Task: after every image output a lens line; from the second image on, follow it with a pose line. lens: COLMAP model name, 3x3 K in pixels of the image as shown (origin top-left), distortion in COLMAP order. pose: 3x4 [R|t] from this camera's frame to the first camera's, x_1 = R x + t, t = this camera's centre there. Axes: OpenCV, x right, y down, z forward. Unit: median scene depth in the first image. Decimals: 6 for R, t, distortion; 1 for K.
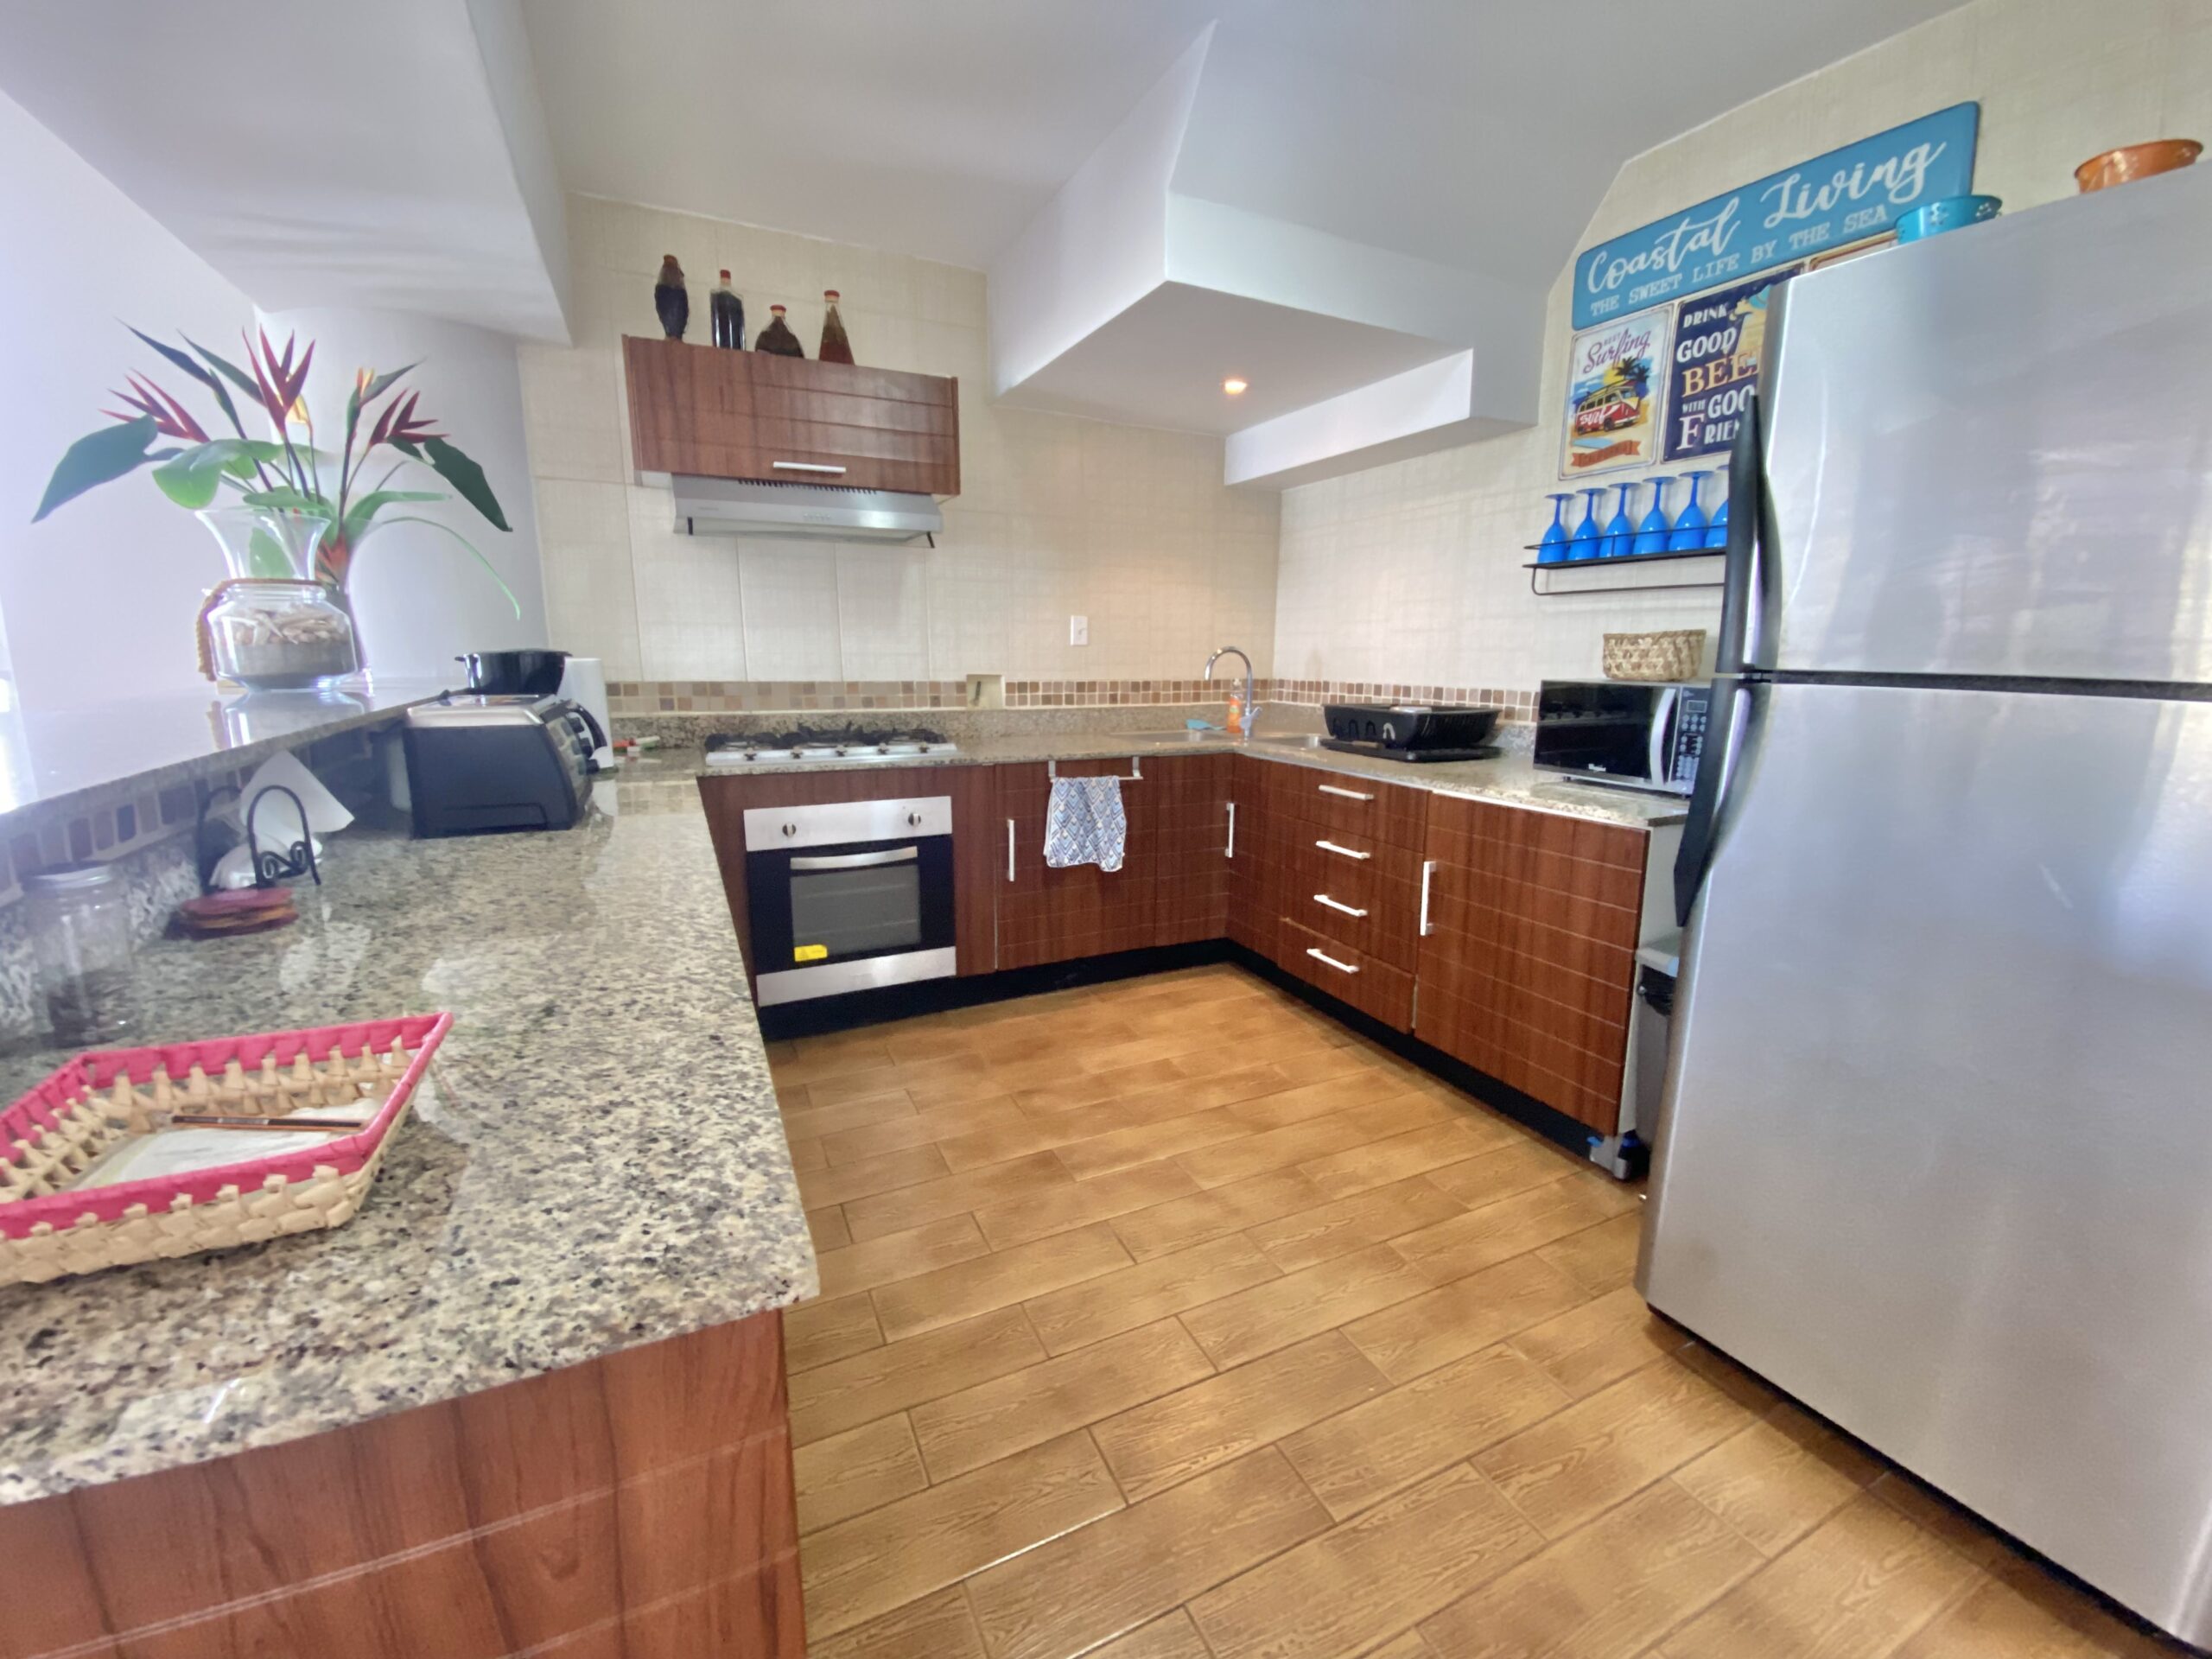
lens RADIAL K [[898.6, 0, 1102.1], [0, 898.6, 820.3], [0, 0, 1]] dist [0.006340, -0.013989]
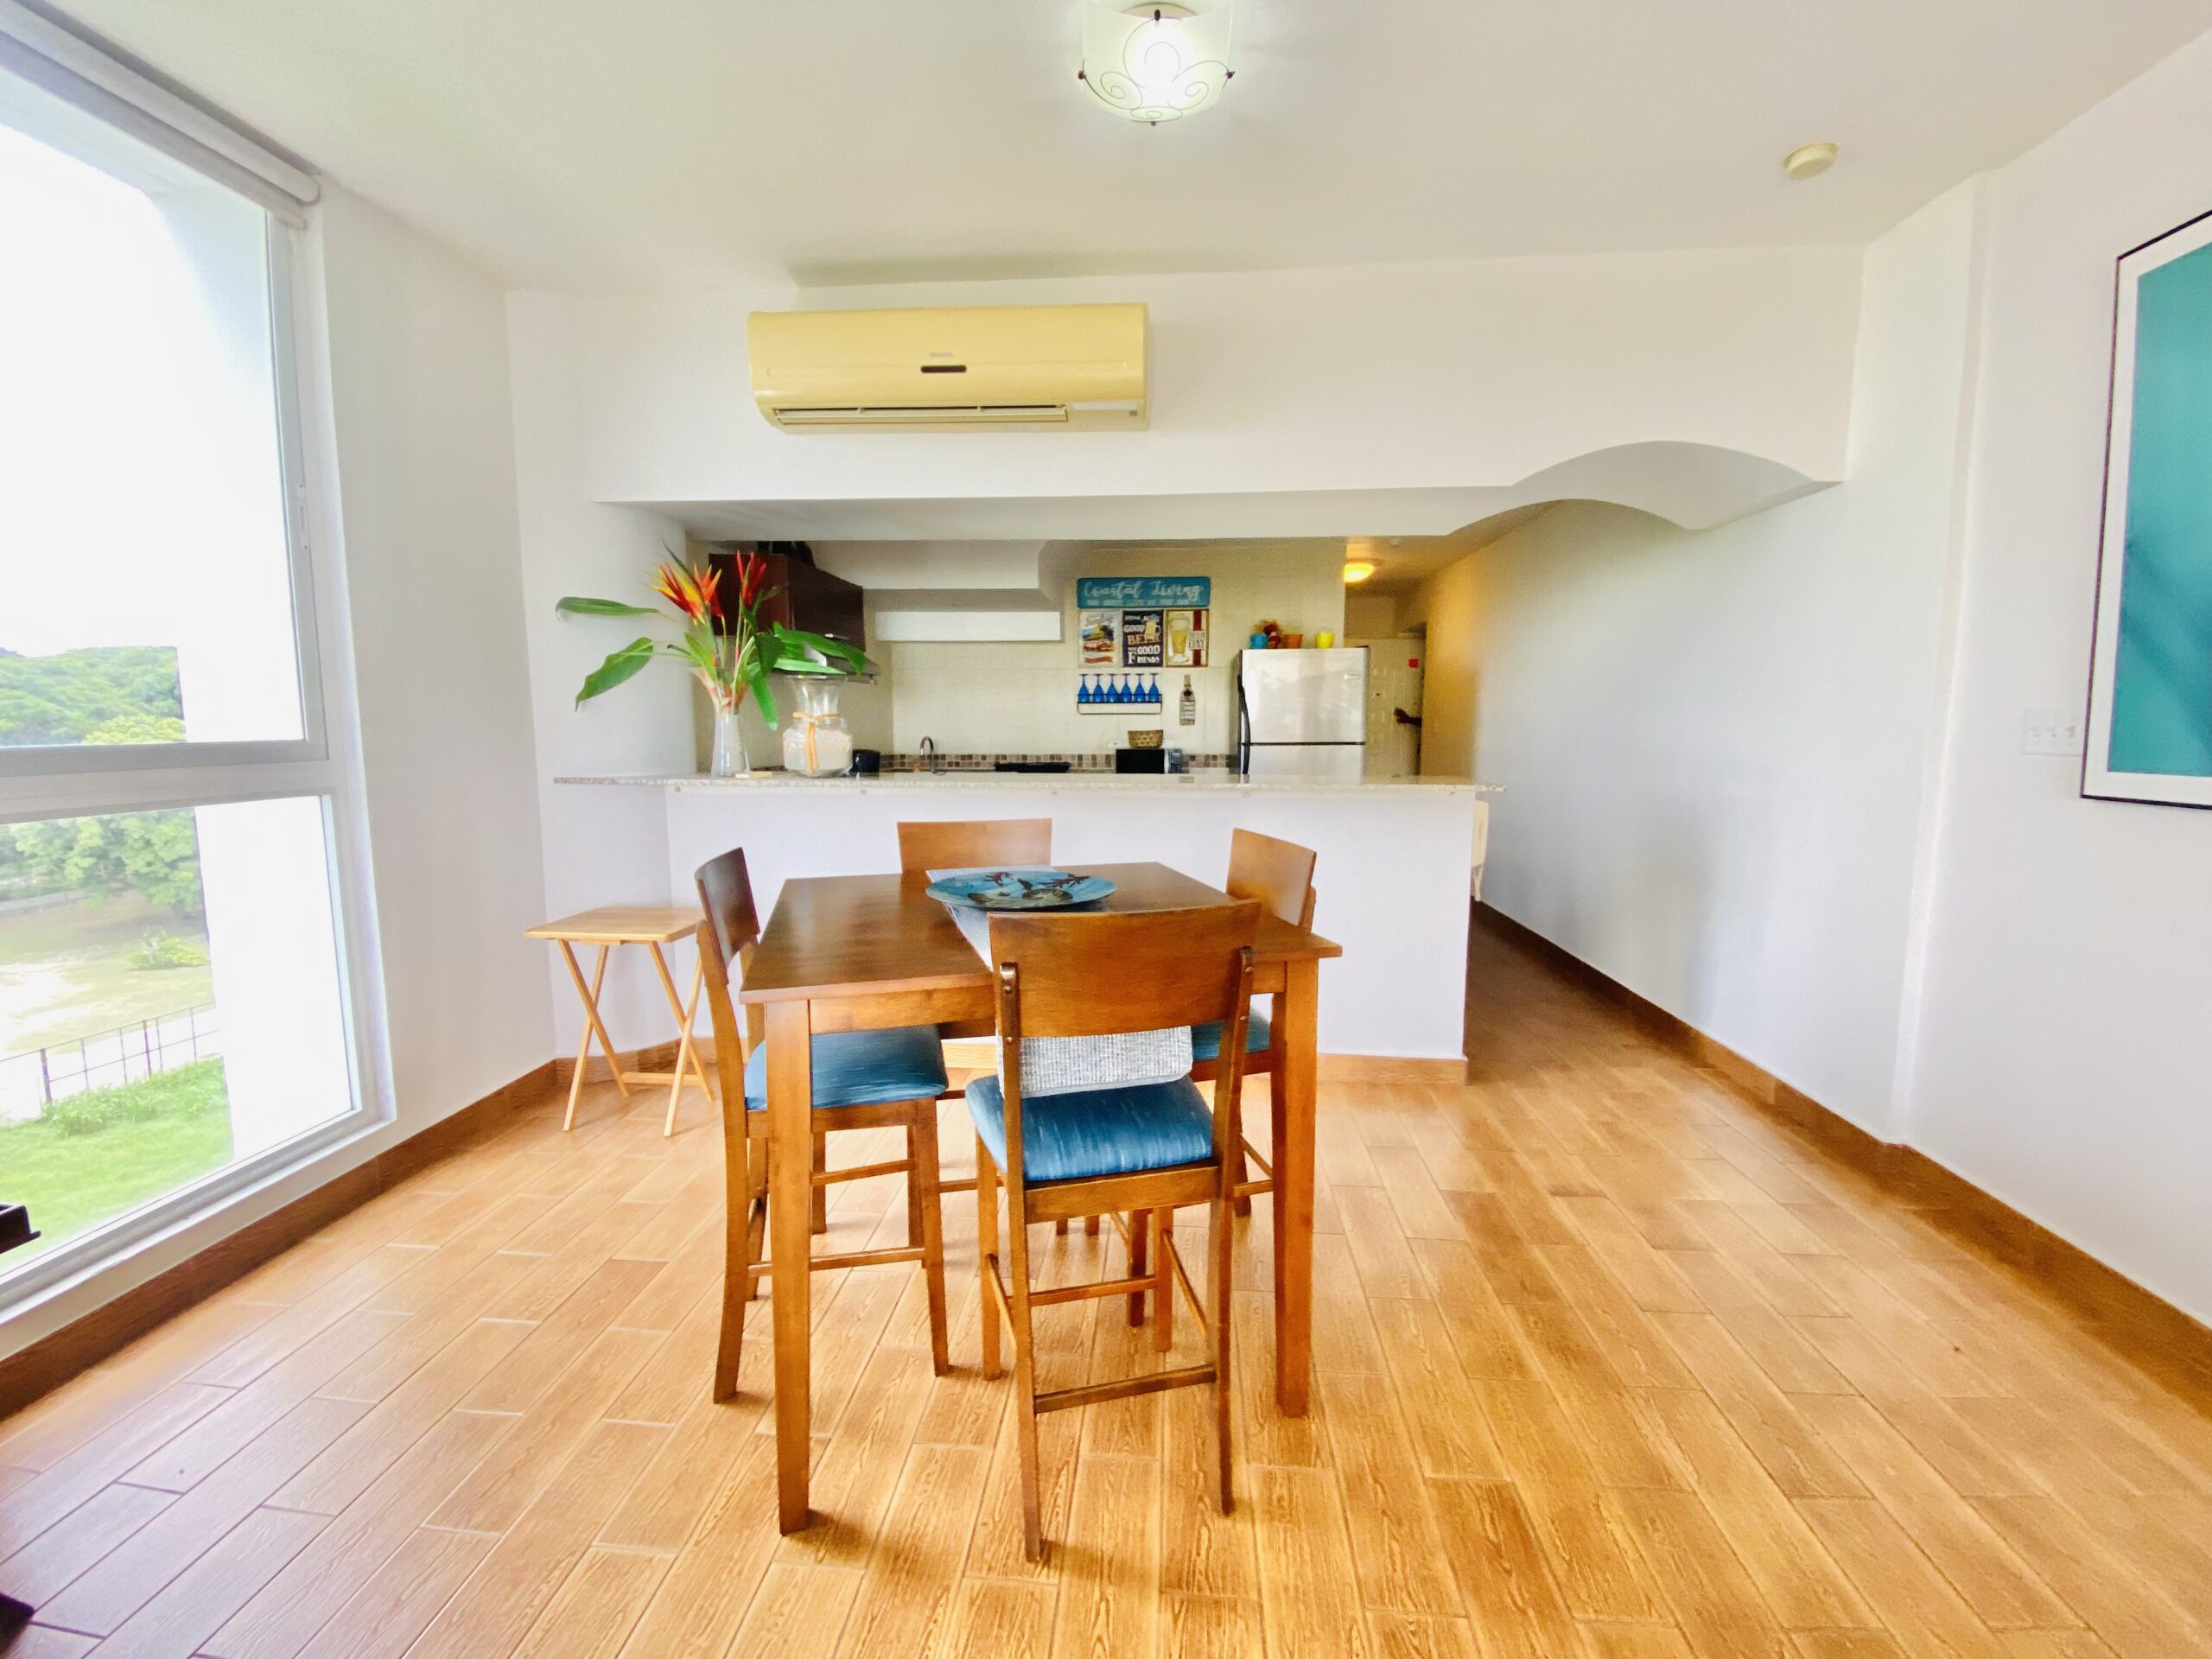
lens RADIAL K [[898.6, 0, 1115.7], [0, 898.6, 835.1], [0, 0, 1]] dist [0.006340, -0.013989]
pose [[0.501921, -0.113954, 0.857374, -1.728323], [0.173217, 0.984444, 0.029439, 0.009299], [-0.847391, 0.133736, 0.513851, -0.282720]]
